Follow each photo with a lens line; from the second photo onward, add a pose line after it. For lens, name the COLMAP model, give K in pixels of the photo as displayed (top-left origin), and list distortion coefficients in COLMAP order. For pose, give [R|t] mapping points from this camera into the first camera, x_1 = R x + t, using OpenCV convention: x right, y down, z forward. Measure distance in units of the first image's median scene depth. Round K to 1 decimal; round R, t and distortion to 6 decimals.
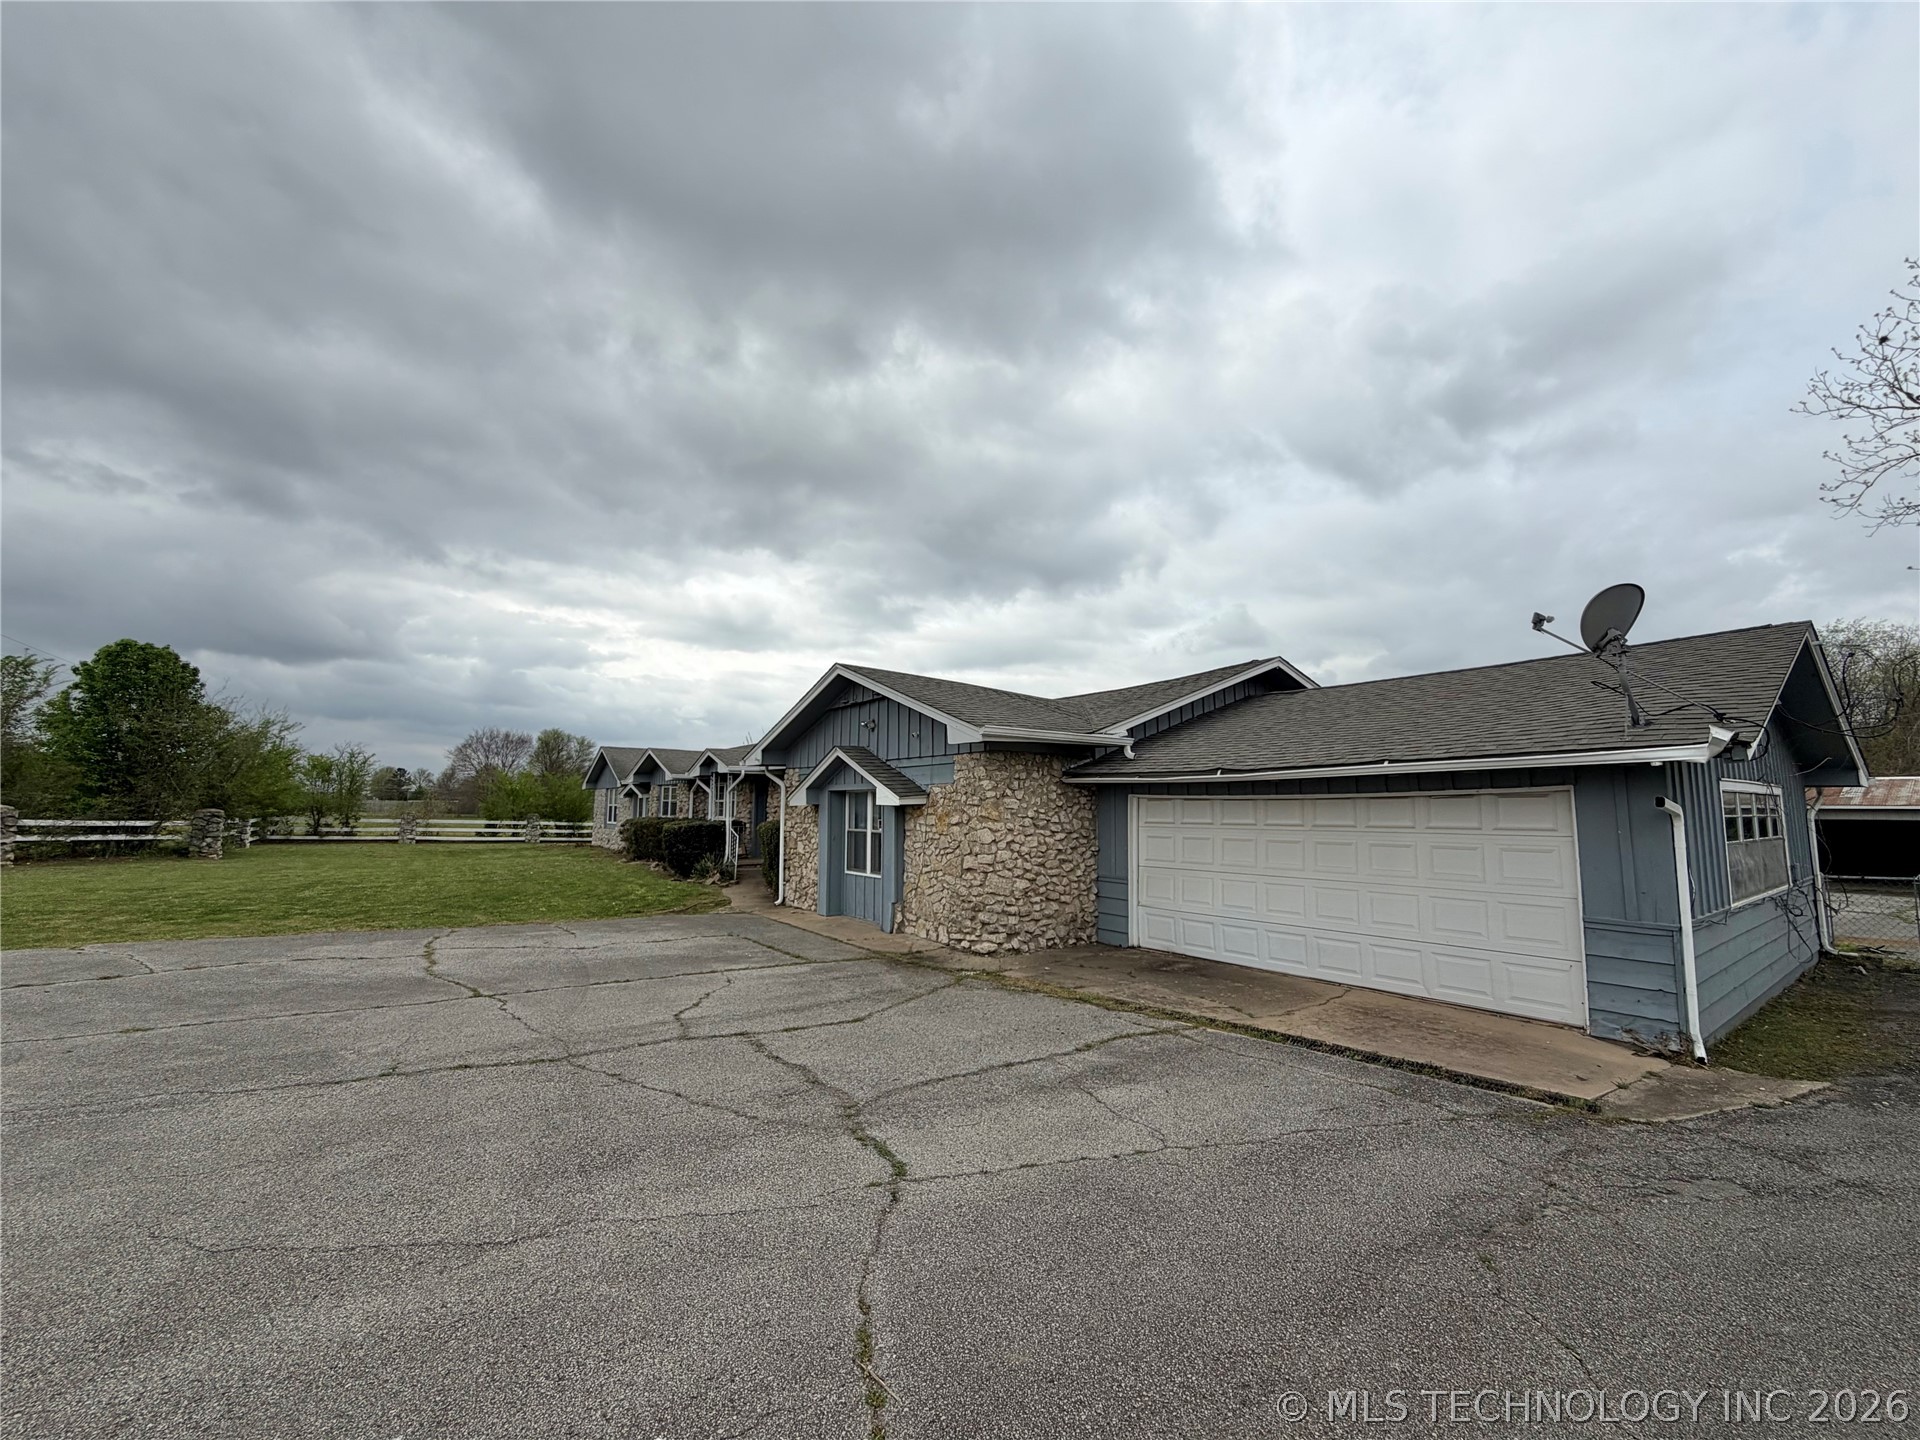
lens RADIAL K [[762.7, 0, 959.9], [0, 762.7, 721.4], [0, 0, 1]] dist [0.003660, 0.000231]
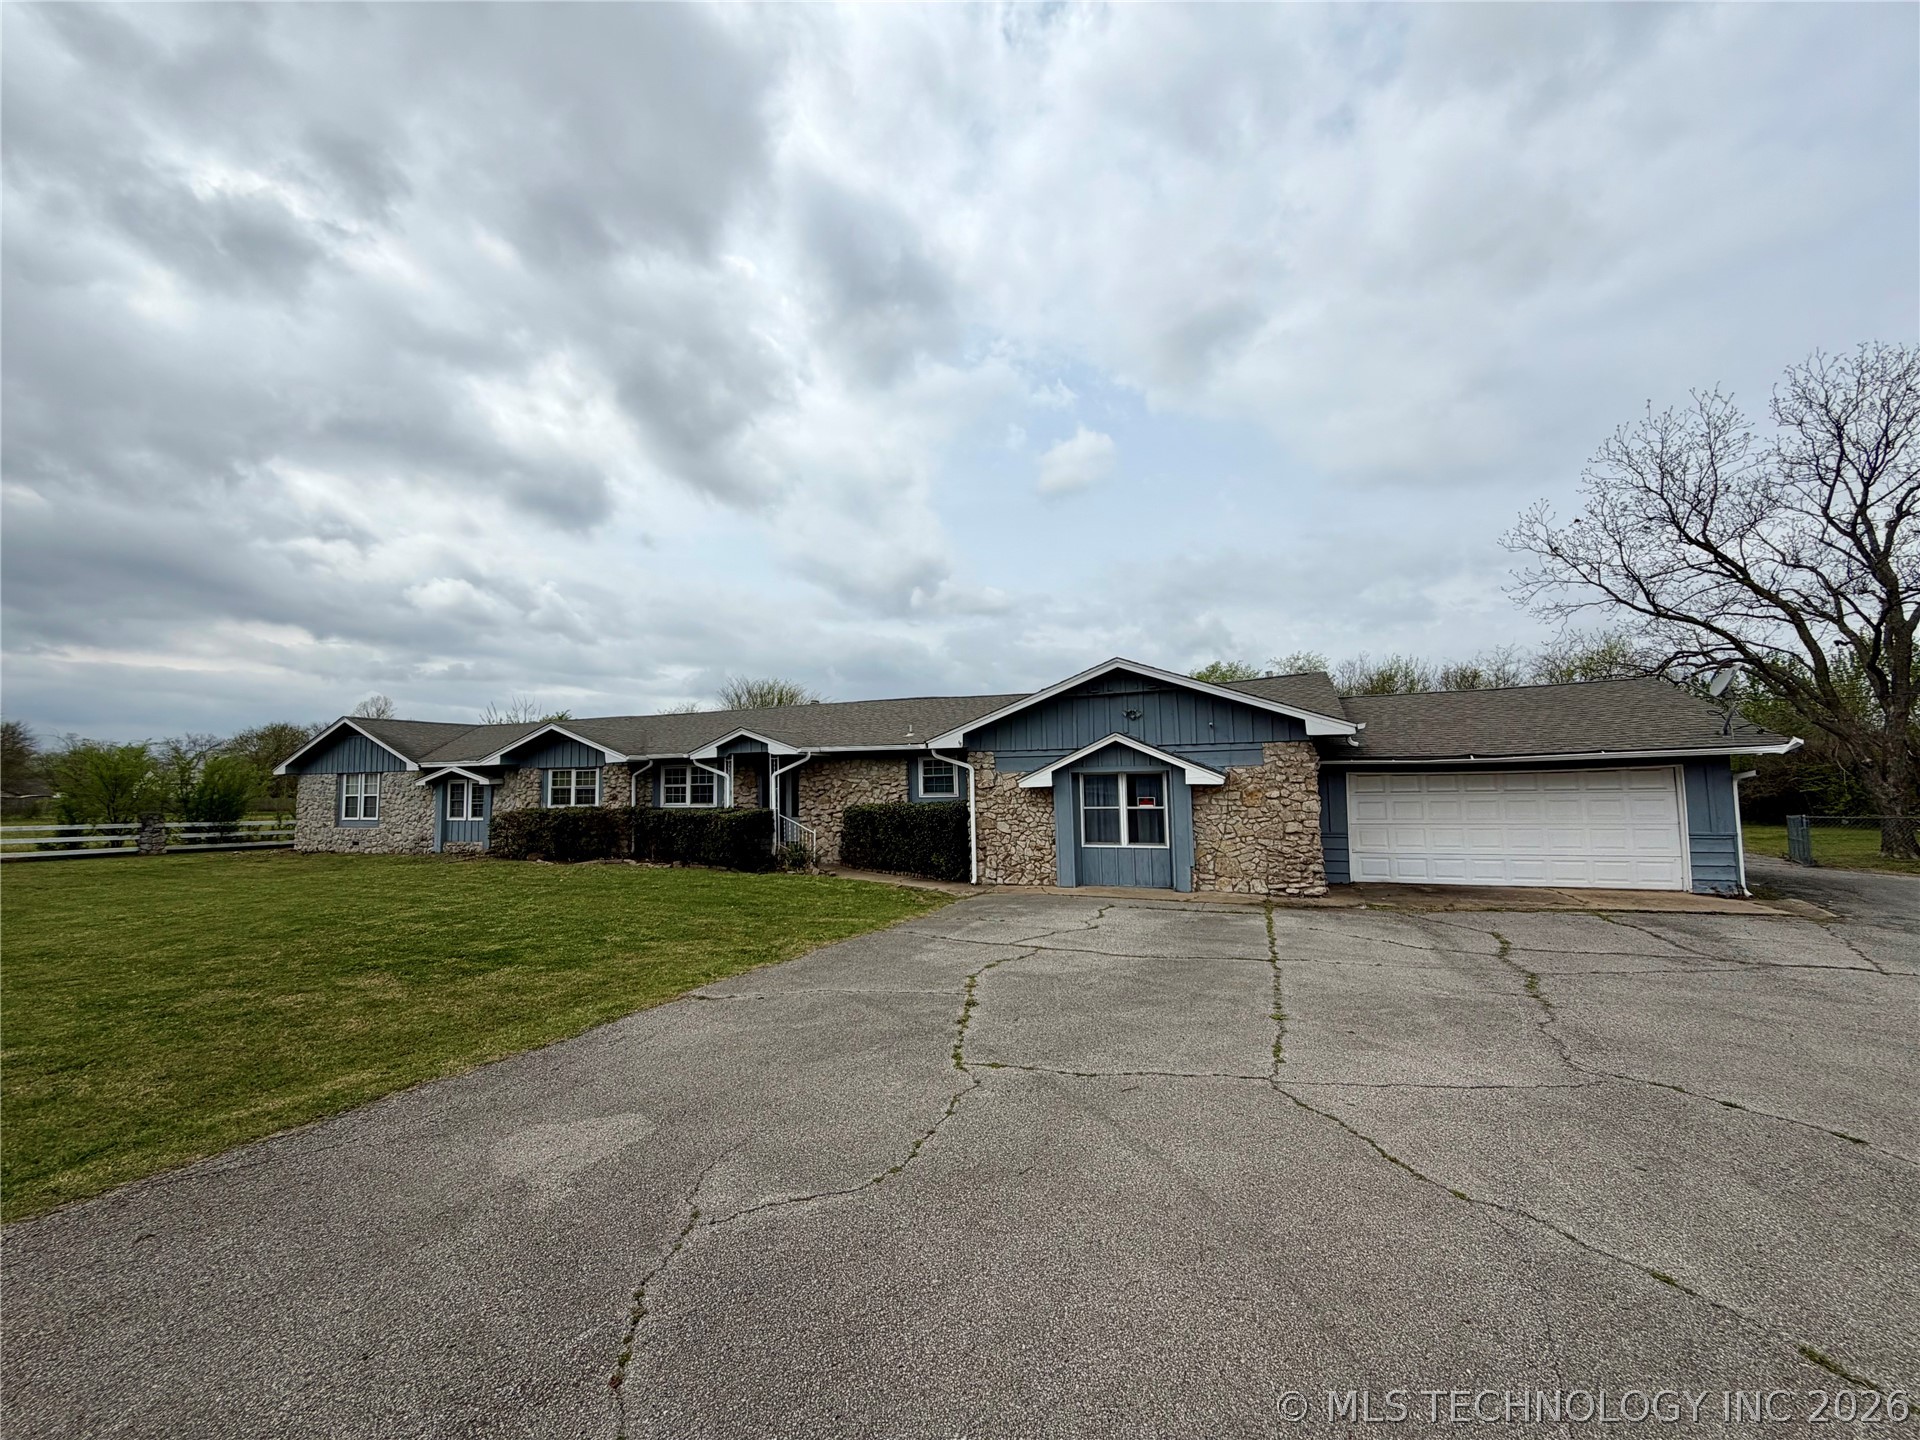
lens RADIAL K [[762.7, 0, 957.2], [0, 762.7, 728.3], [0, 0, 1]] dist [0.003660, 0.000231]
pose [[0.855639, 0.016225, 0.517318, -1.084319], [-0.036936, 0.998874, 0.029764, 0.002690], [-0.516253, -0.044575, 0.855275, 0.198987]]
